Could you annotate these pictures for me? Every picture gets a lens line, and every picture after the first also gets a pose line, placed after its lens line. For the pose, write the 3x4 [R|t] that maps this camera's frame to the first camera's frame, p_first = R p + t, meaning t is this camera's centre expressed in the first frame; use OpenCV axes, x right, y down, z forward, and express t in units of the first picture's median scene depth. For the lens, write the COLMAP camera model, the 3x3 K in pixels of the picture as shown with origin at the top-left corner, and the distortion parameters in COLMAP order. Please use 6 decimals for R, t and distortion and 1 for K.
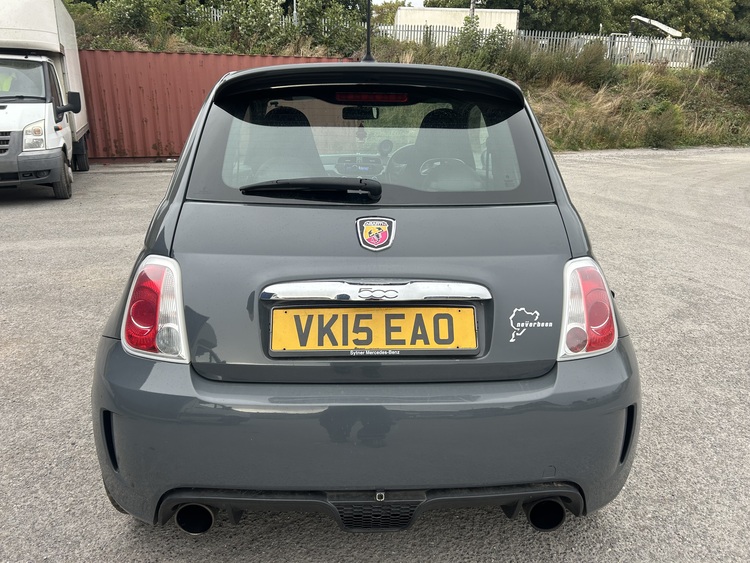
lens RADIAL K [[566.7, 0, 378.1], [0, 566.7, 283.5], [0, 0, 1]] dist [0.040643, -0.038553]
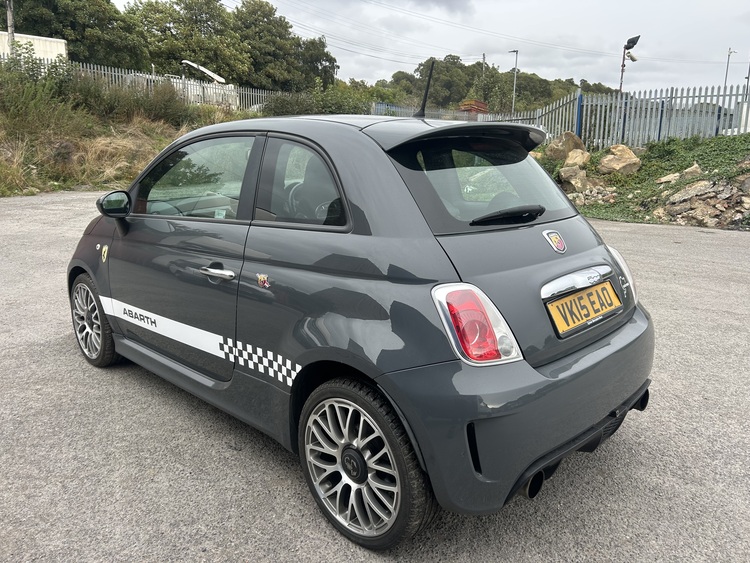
lens RADIAL K [[566.7, 0, 378.1], [0, 566.7, 283.5], [0, 0, 1]] dist [0.040643, -0.038553]
pose [[0.710475, -0.162699, 0.684656, -0.117303], [0.200997, 0.979294, 0.024139, -0.009987], [-0.674407, 0.120464, 0.728467, 0.024608]]
